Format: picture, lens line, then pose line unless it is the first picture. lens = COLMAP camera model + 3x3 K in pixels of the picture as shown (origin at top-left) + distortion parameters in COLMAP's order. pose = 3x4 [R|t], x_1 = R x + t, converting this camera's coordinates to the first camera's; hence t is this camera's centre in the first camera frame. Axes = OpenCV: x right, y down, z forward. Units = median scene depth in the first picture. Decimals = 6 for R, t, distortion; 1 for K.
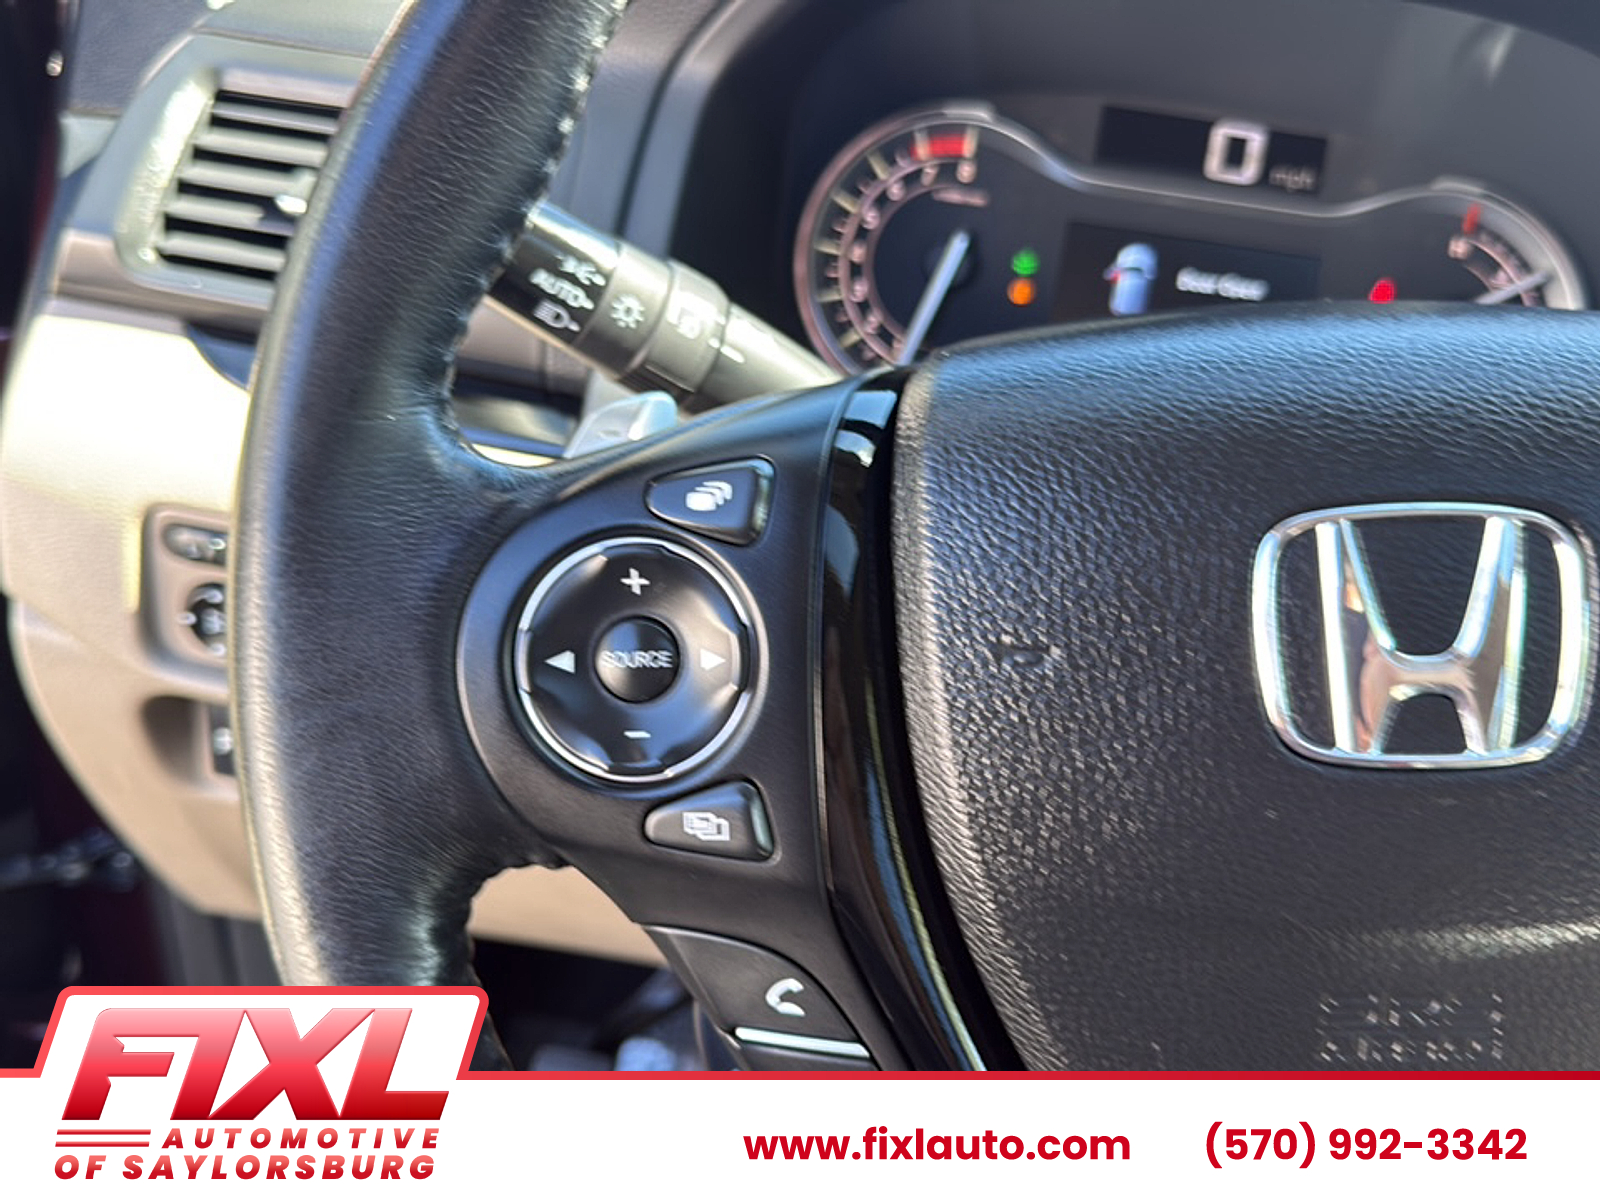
lens RADIAL K [[1504.5, 0, 759.9], [0, 1504.5, 597.1], [0, 0, 1]] dist [-0.001276, 0.000000]
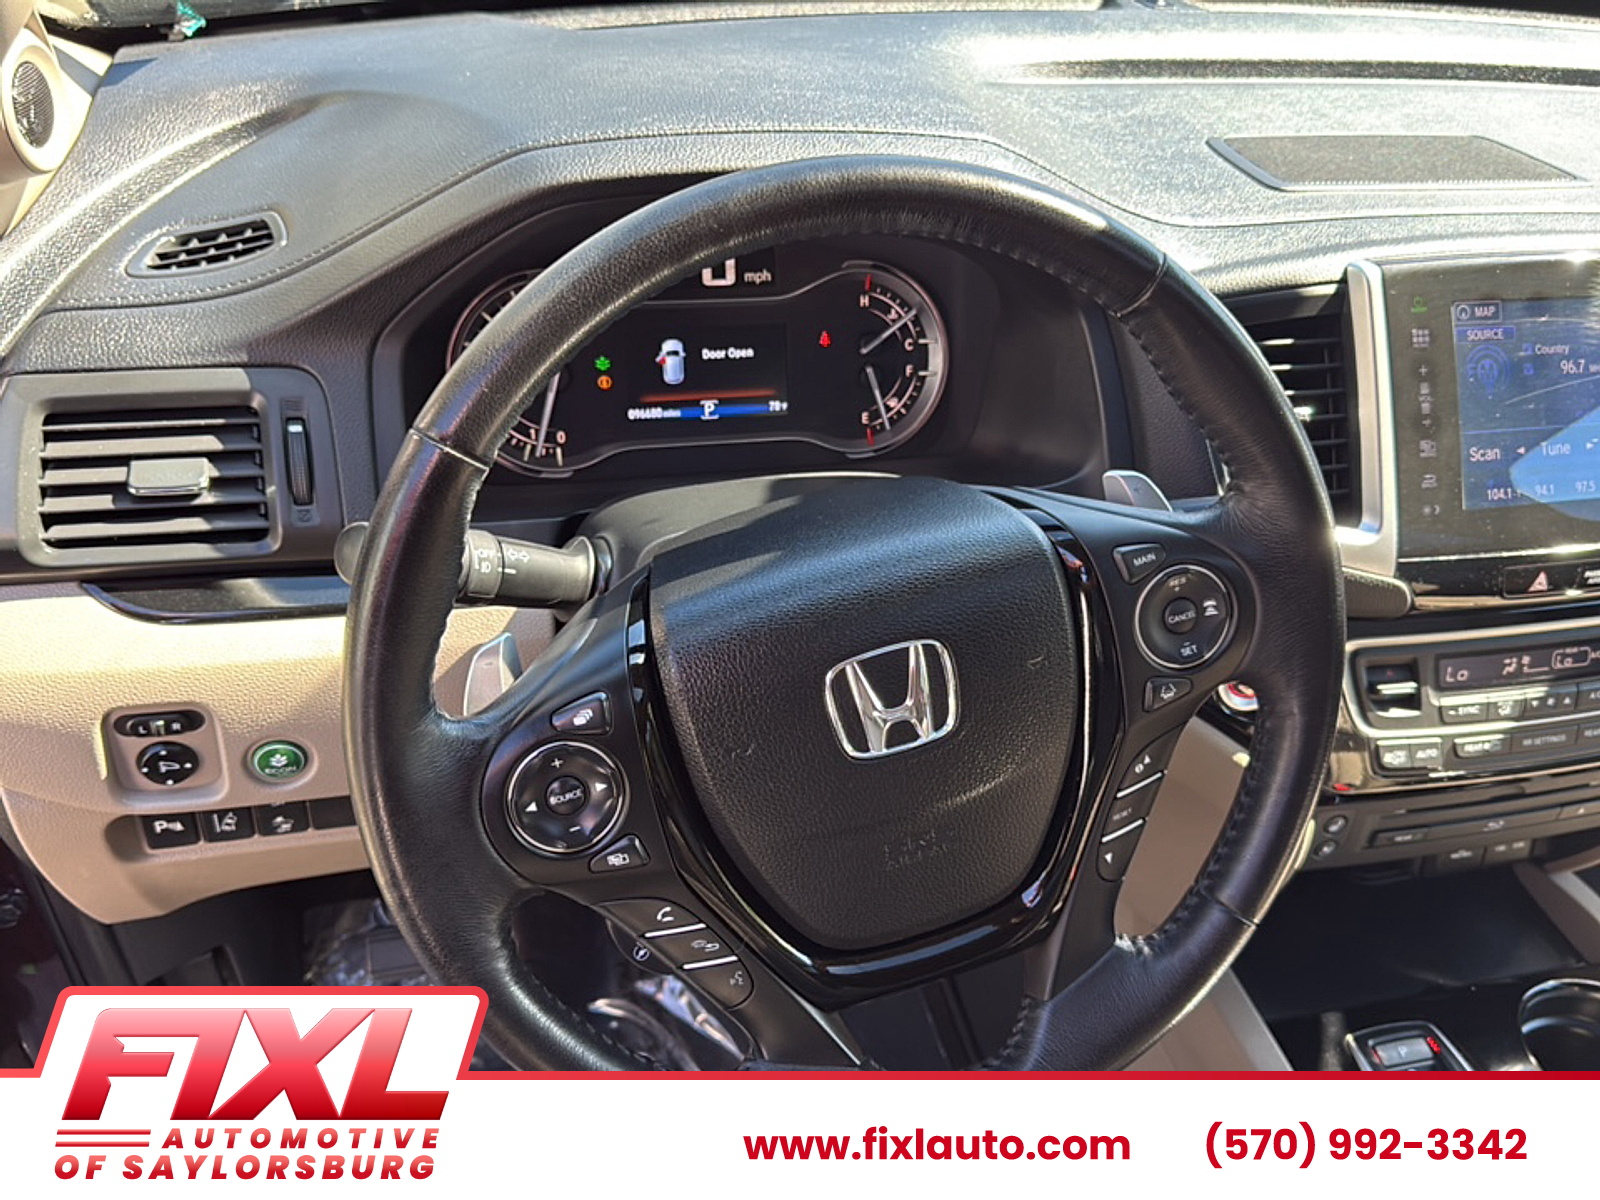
lens RADIAL K [[1504.5, 0, 774.3], [0, 1504.5, 611.5], [0, 0, 1]] dist [-0.001276, 0.000000]
pose [[0.919987, -0.267583, 0.286396, -0.162916], [0.210172, 0.953554, 0.215785, -0.280336], [-0.330834, -0.138327, 0.933496, -0.489118]]
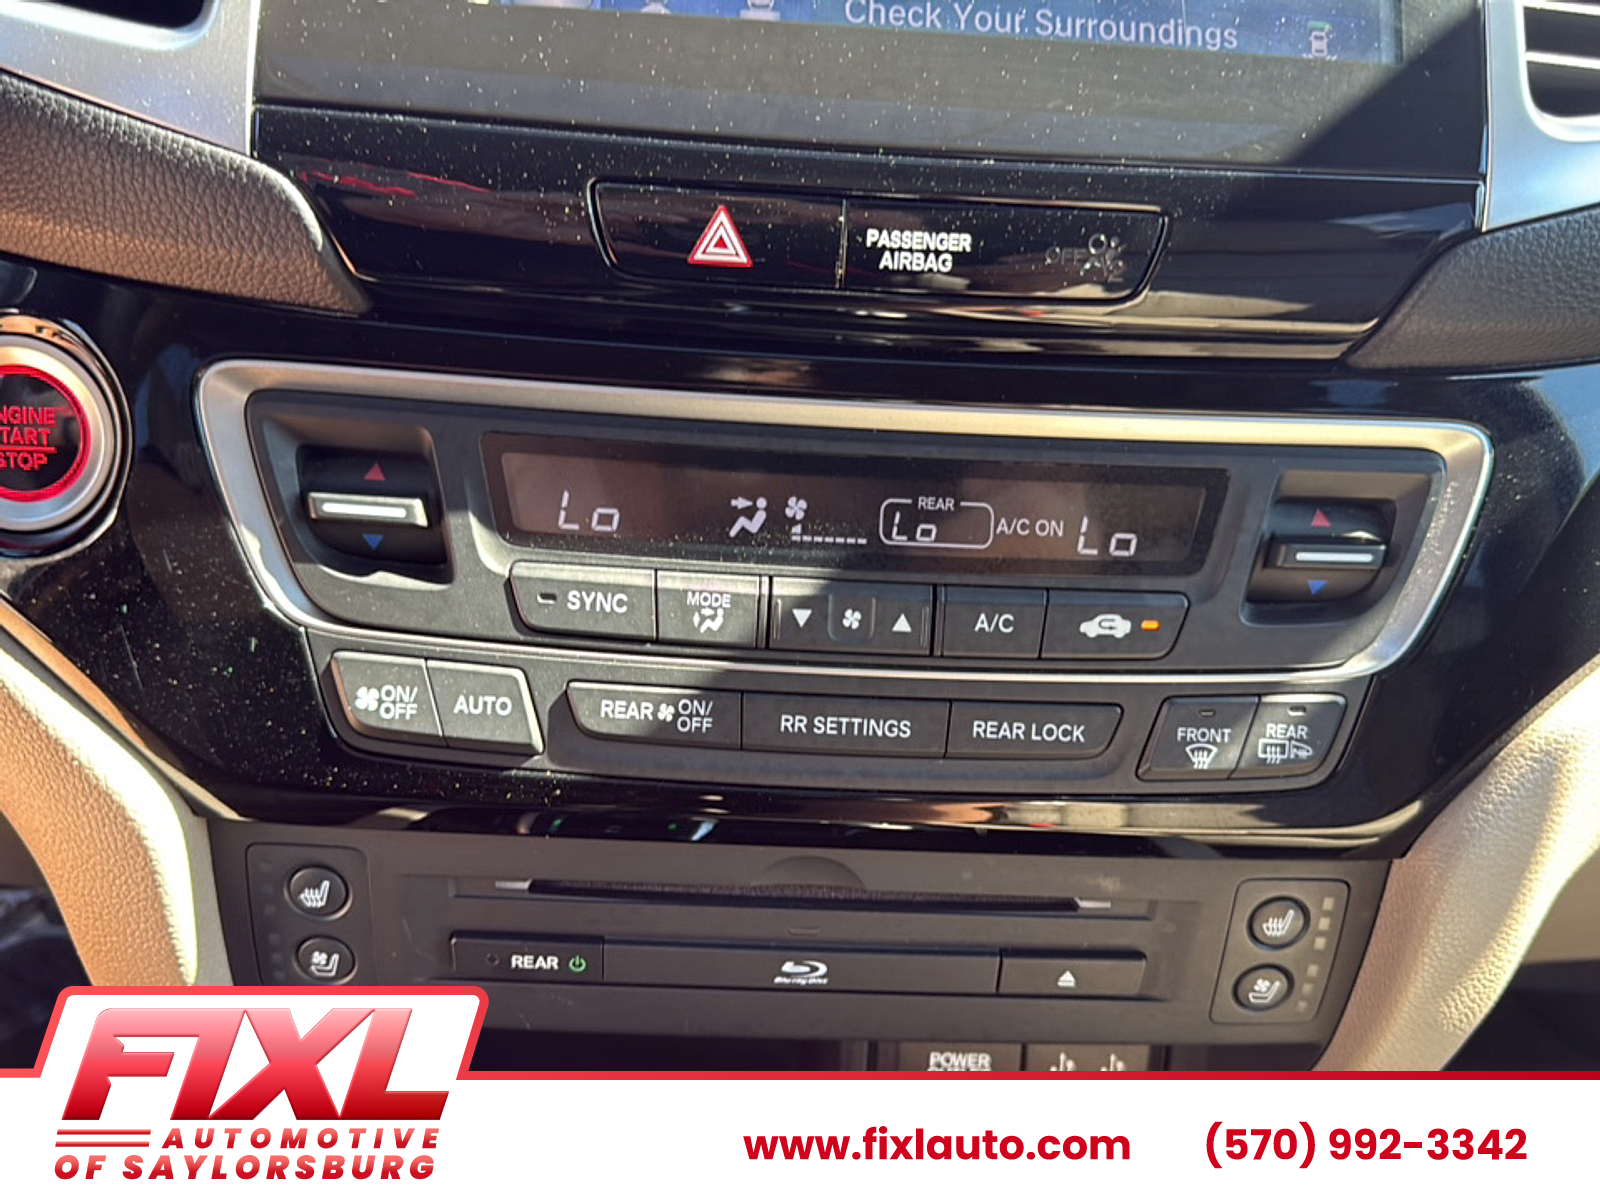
lens RADIAL K [[1504.5, 0, 805.8], [0, 1504.5, 584.0], [0, 0, 1]] dist [-0.001276, 0.000000]
pose [[0.979201, -0.116142, 0.166363, 0.829948], [0.123834, 0.991628, -0.036599, 0.289749], [-0.160719, 0.056439, 0.985385, 0.067238]]
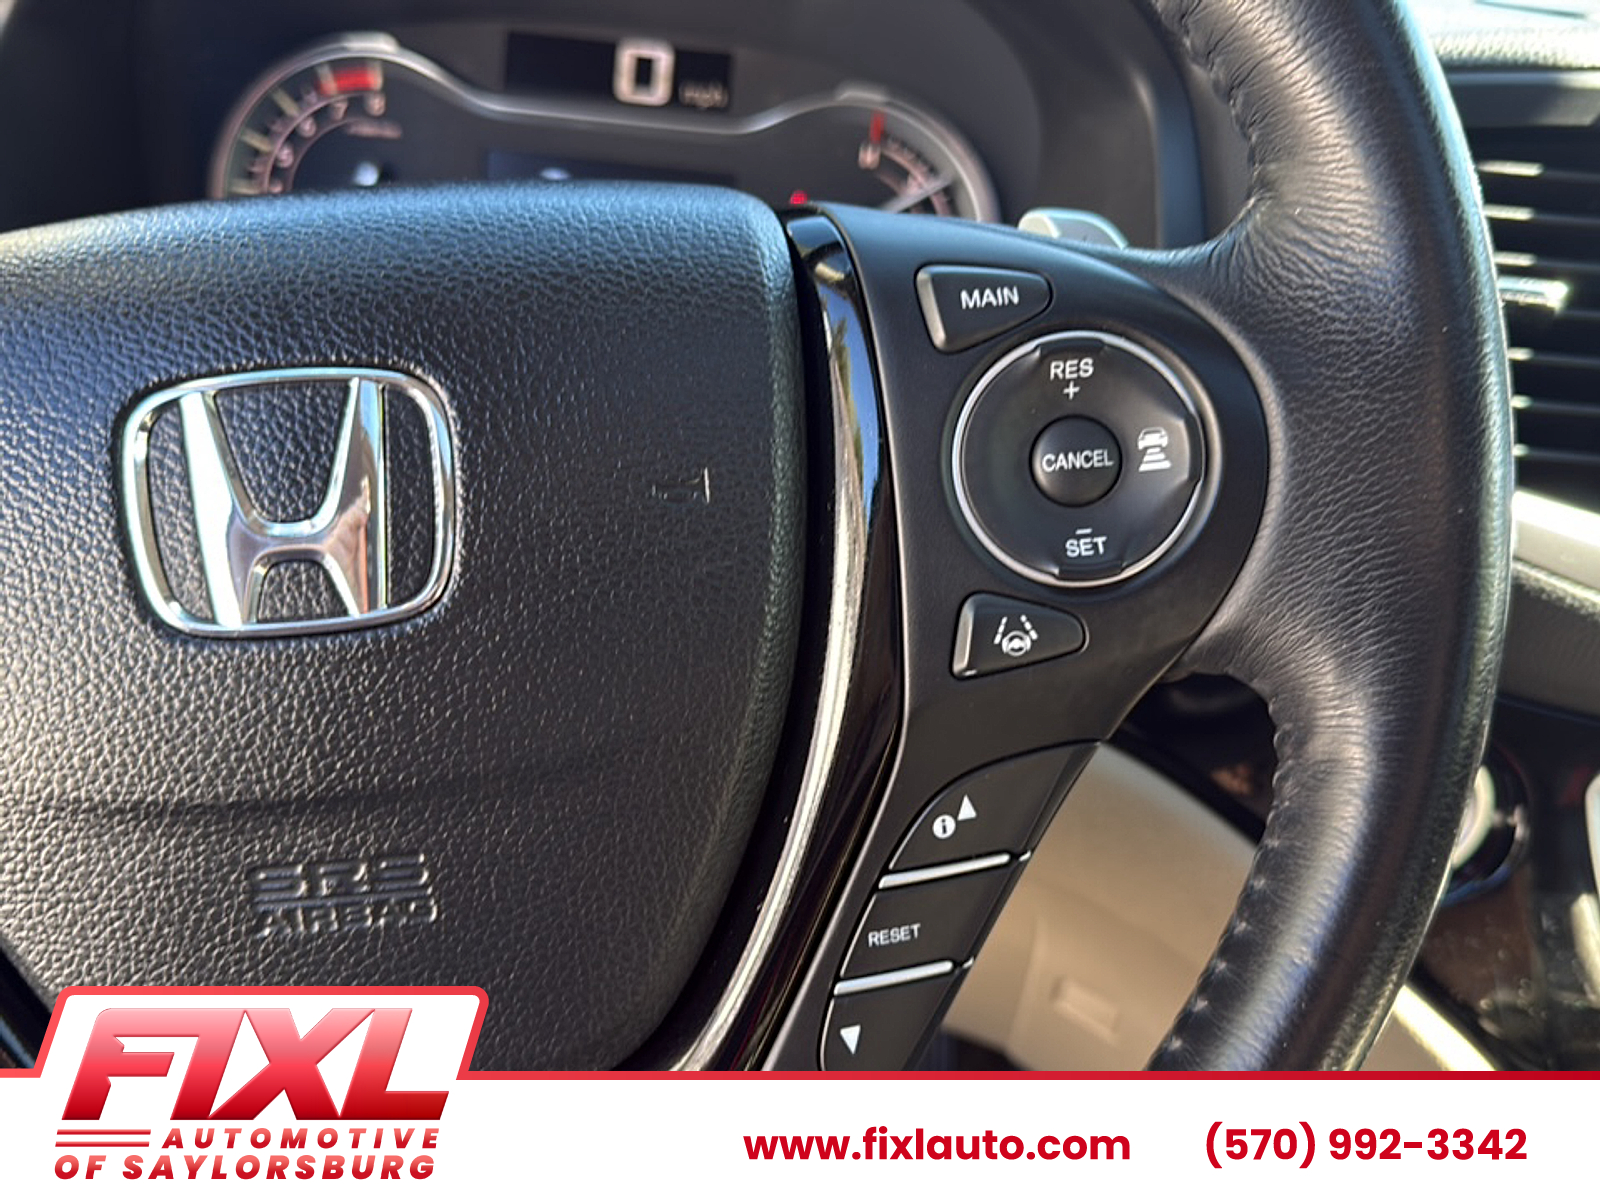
lens RADIAL K [[1504.5, 0, 805.9], [0, 1504.5, 601.2], [0, 0, 1]] dist [-0.001276, 0.000000]
pose [[0.989529, -0.083857, 0.117473, 0.277735], [0.081640, 0.996383, 0.023569, 0.040349], [-0.119025, -0.013732, 0.992796, -0.011361]]
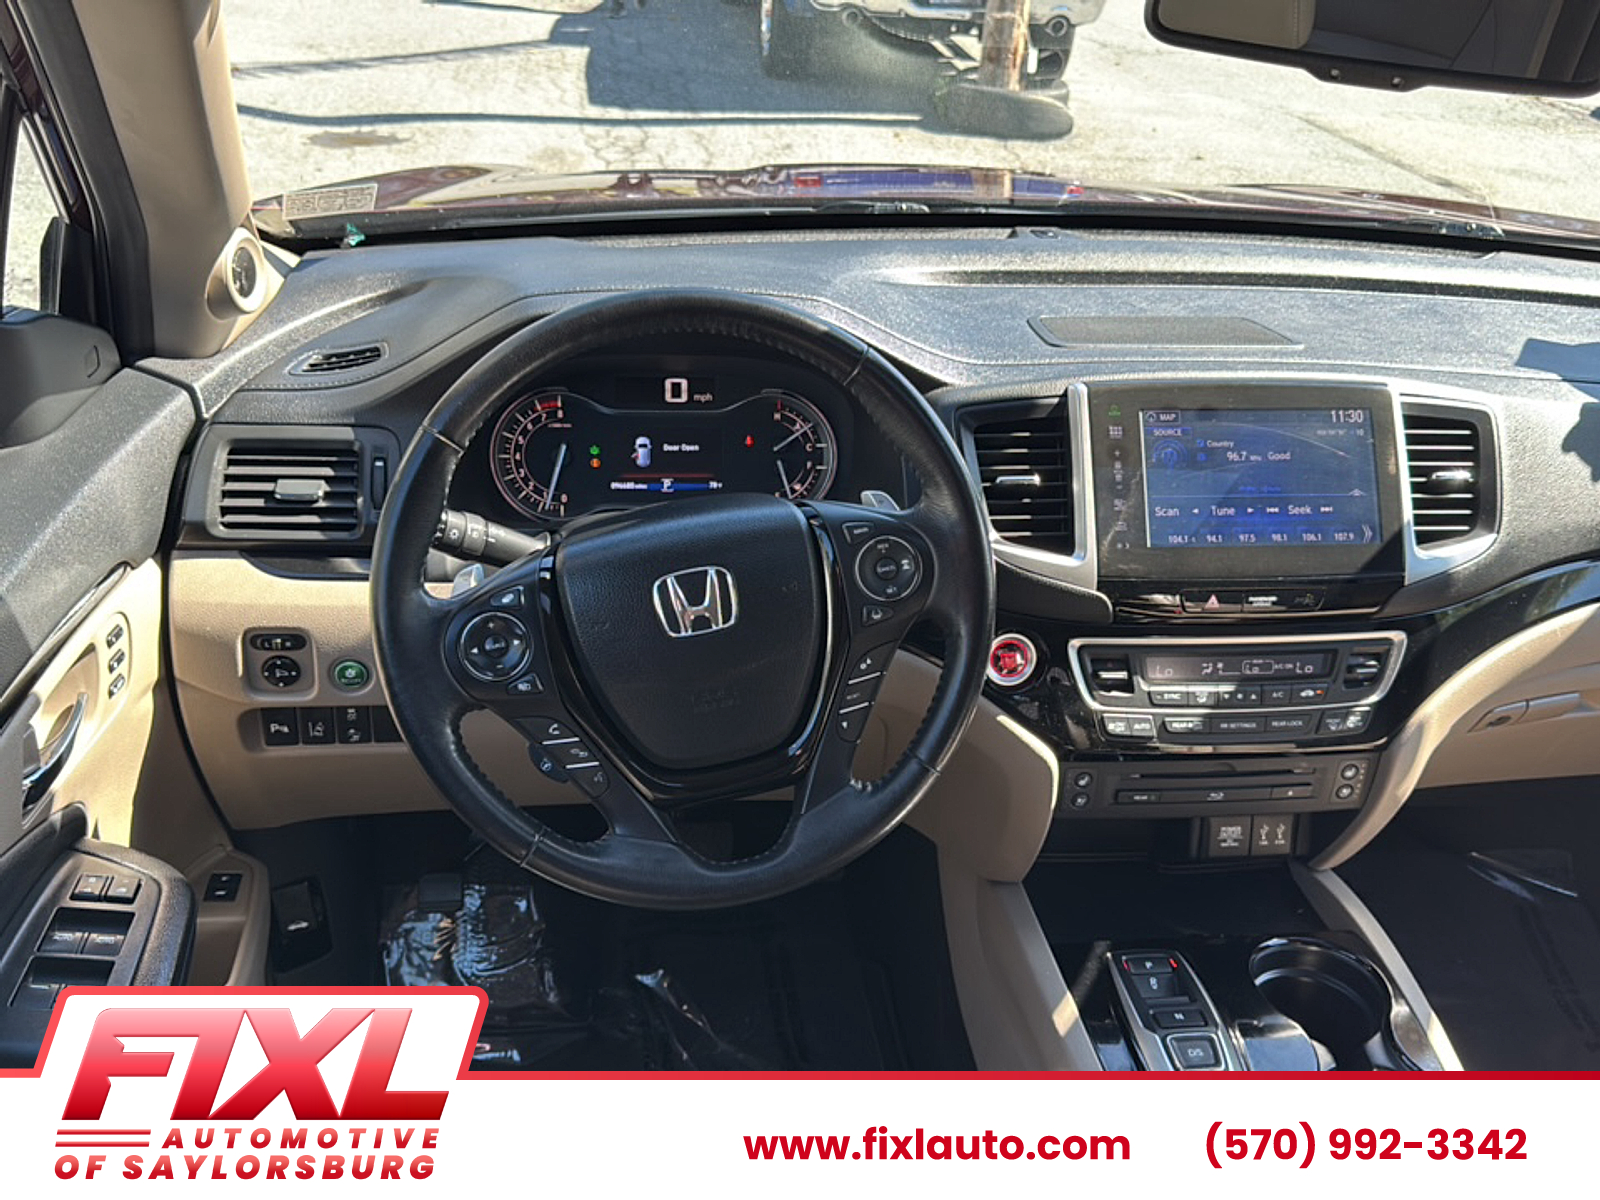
lens RADIAL K [[1504.5, 0, 784.9], [0, 1504.5, 602.2], [0, 0, 1]] dist [-0.001276, 0.000000]
pose [[0.955874, -0.185779, 0.227577, -0.103359], [0.183255, 0.982533, 0.032362, -0.023851], [-0.229614, 0.010771, 0.973222, -1.243841]]
